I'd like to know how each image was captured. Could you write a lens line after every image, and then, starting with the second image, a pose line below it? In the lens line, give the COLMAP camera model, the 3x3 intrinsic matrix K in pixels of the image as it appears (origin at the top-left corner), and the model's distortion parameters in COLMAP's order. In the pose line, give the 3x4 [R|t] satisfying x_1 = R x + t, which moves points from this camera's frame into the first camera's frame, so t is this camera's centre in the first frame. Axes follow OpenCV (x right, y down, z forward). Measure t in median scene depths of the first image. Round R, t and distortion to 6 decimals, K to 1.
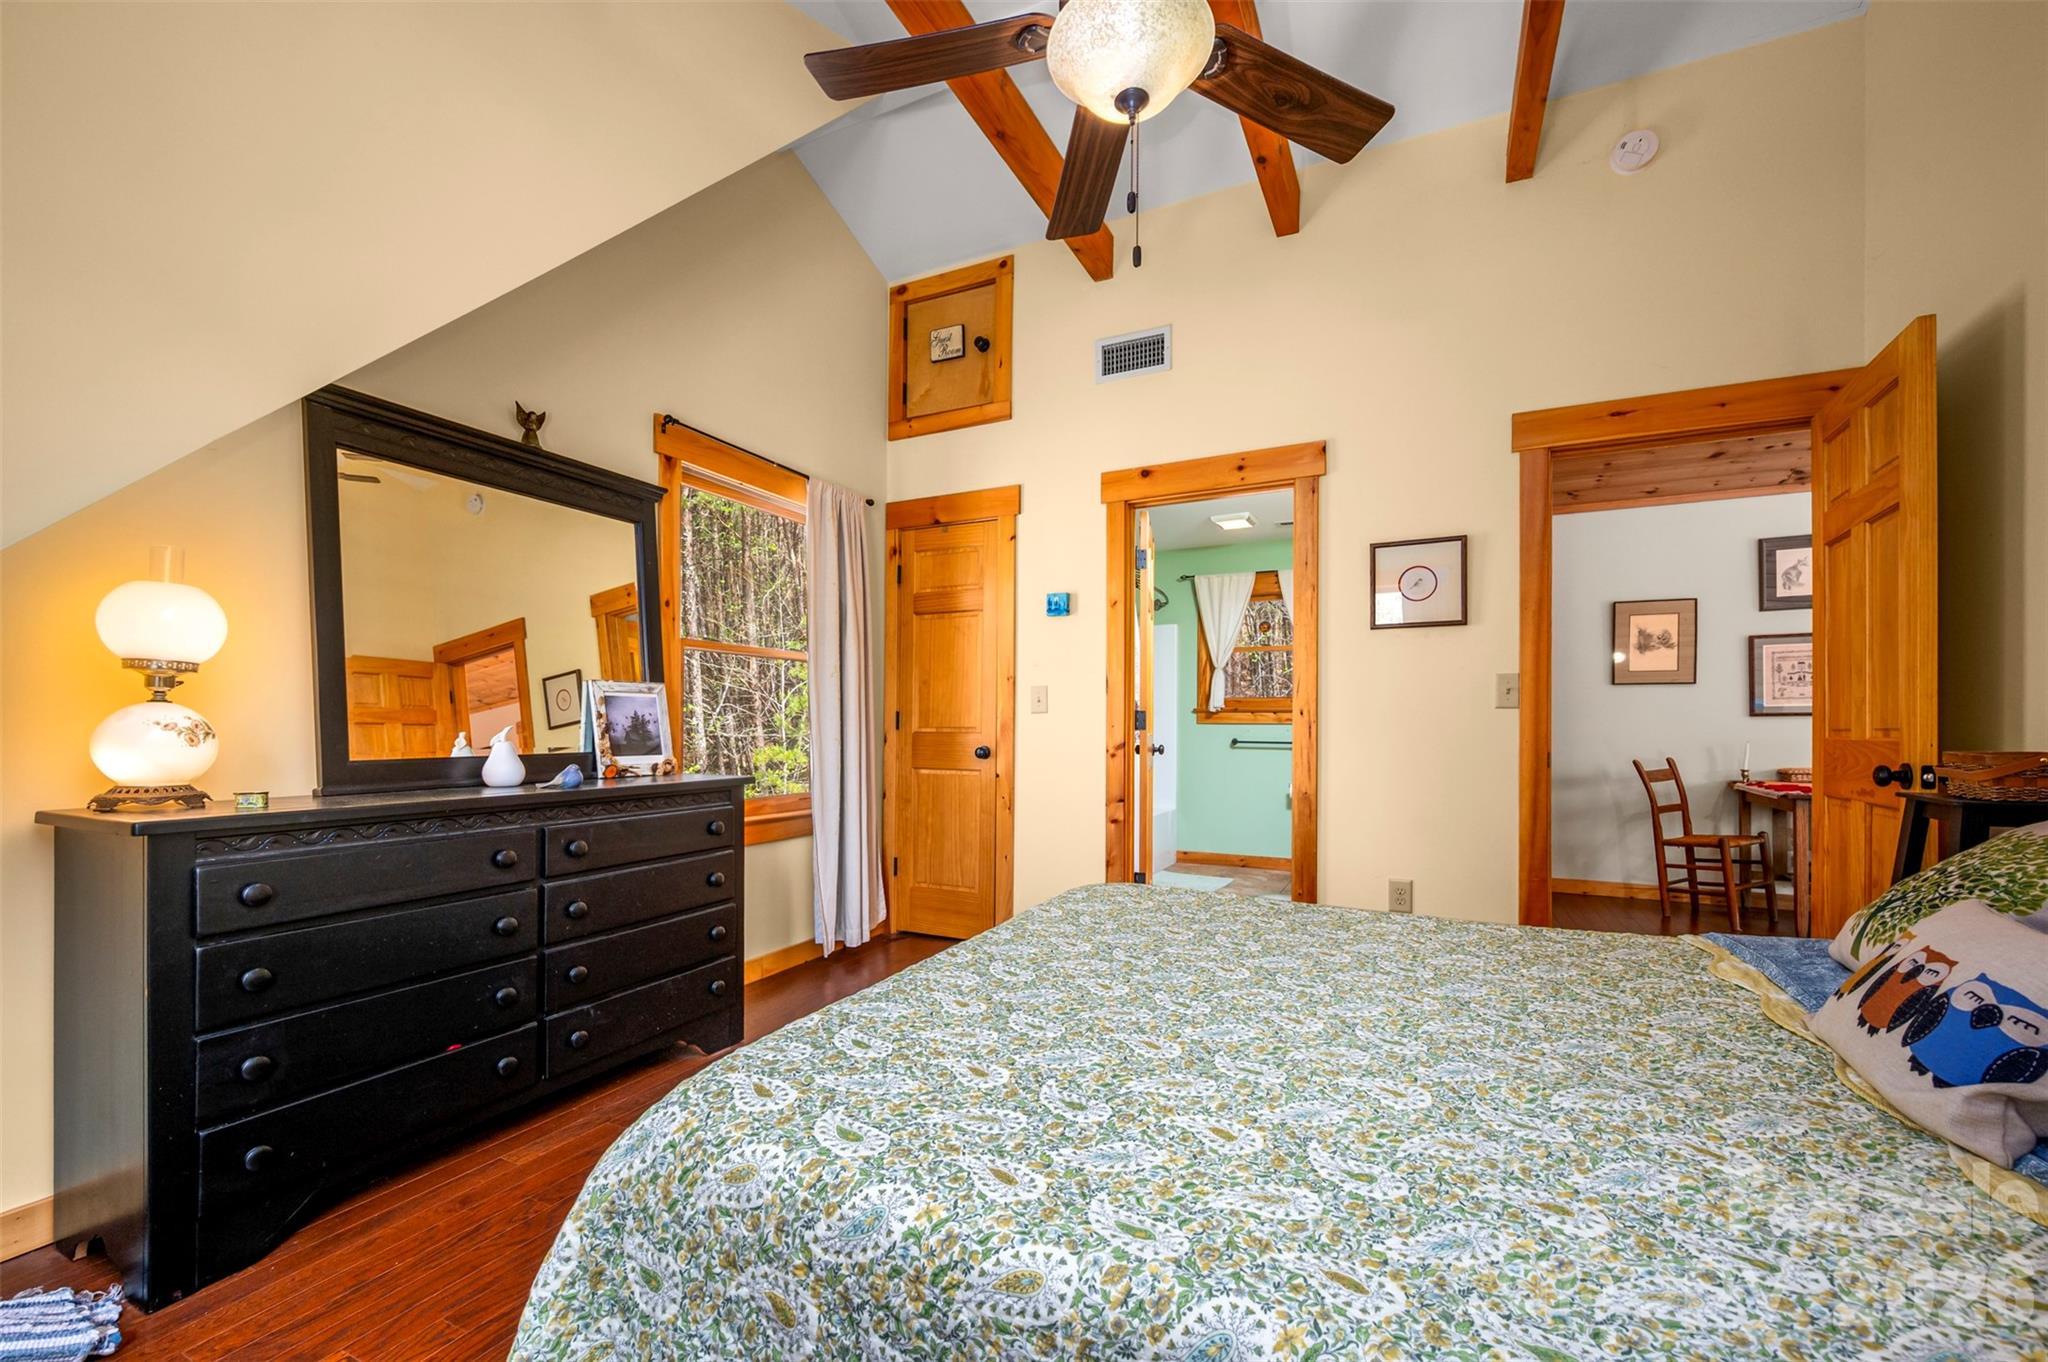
lens RADIAL K [[813.2, 0, 1016.0], [0, 813.2, 728.4], [0, 0, 1]] dist [0.000774, -0.000334]
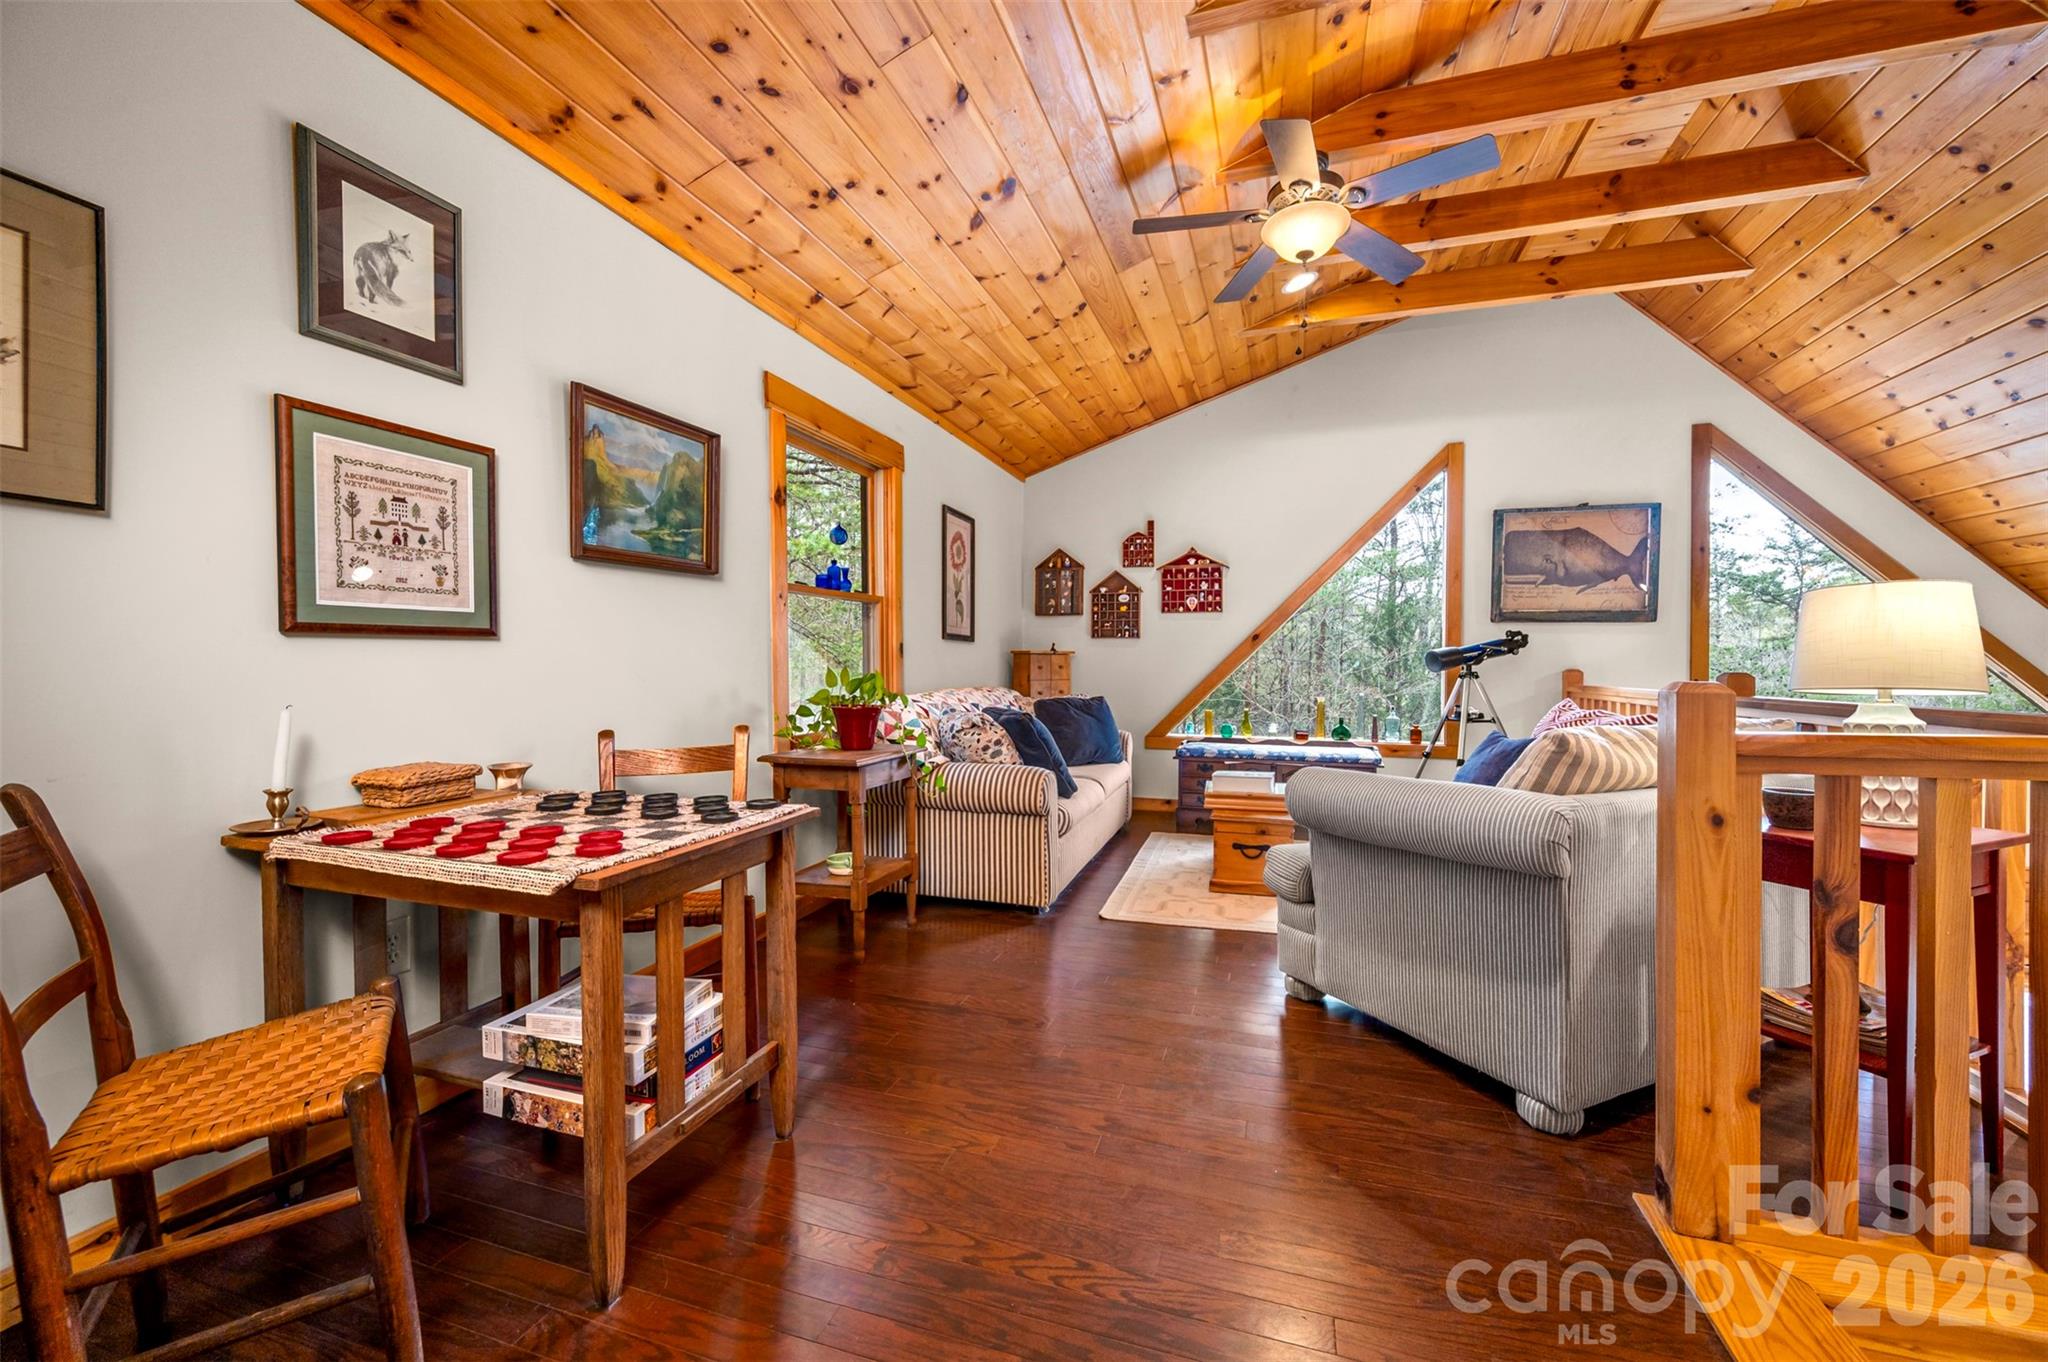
lens RADIAL K [[813.2, 0, 1031.0], [0, 813.2, 673.2], [0, 0, 1]] dist [0.000774, -0.000334]
pose [[-0.159555, -0.014454, 0.987083, 0.812014], [-0.003842, 0.999894, 0.014021, -0.004968], [-0.987182, -0.001555, -0.159594, 1.175301]]
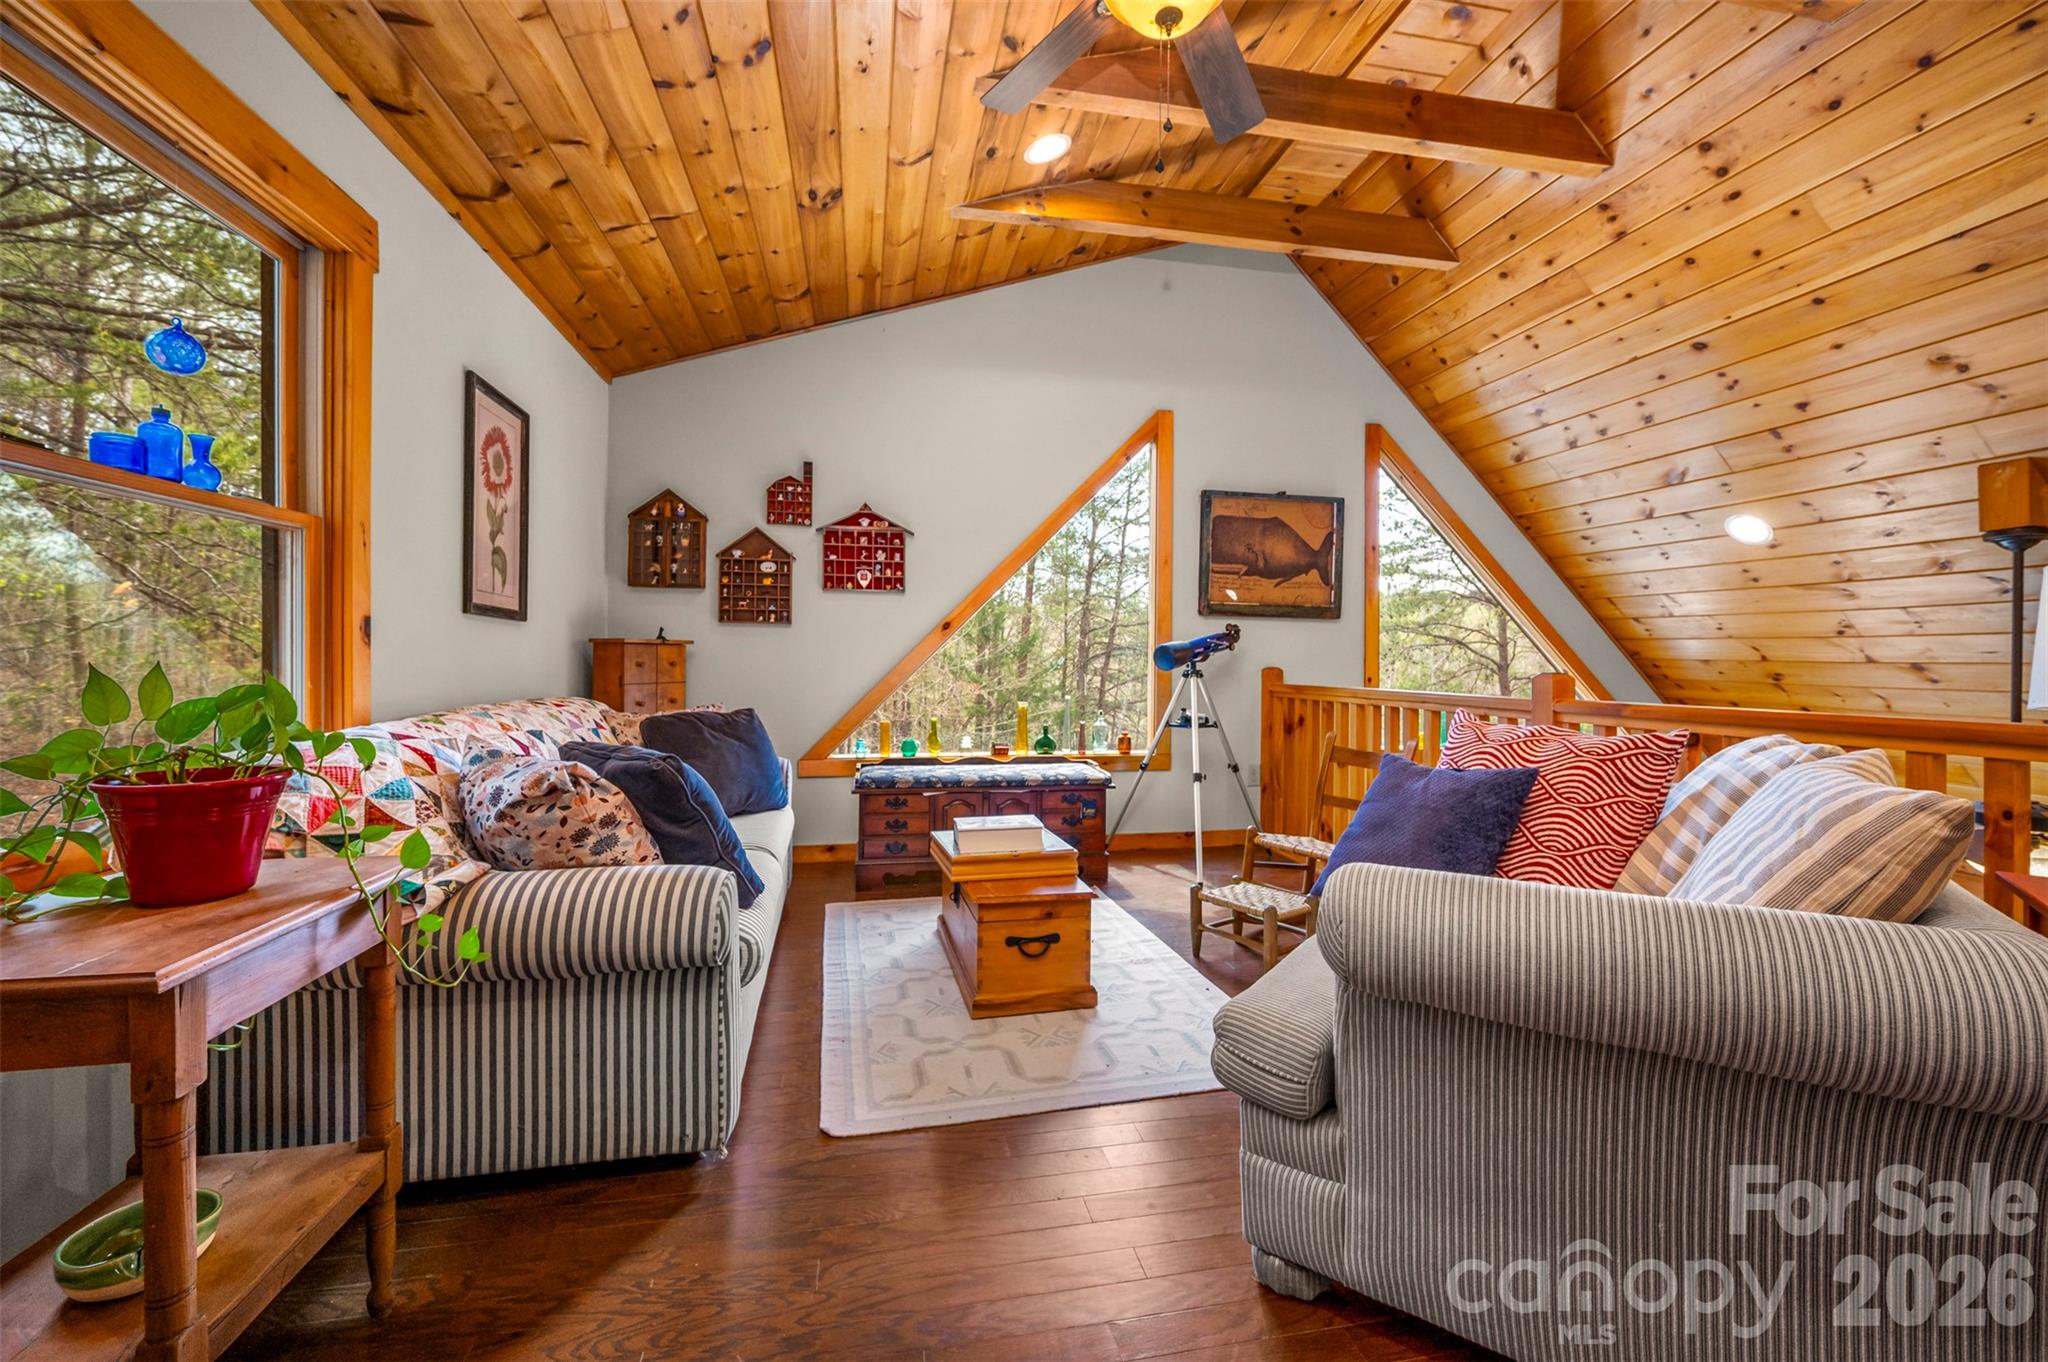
lens RADIAL K [[813.2, 0, 1017.7], [0, 813.2, 654.7], [0, 0, 1]] dist [0.000774, -0.000334]
pose [[-0.616962, -0.001188, 0.786992, 1.338371], [-0.008973, 0.999944, -0.005525, -0.004843], [-0.786942, -0.010470, -0.616939, 1.163112]]
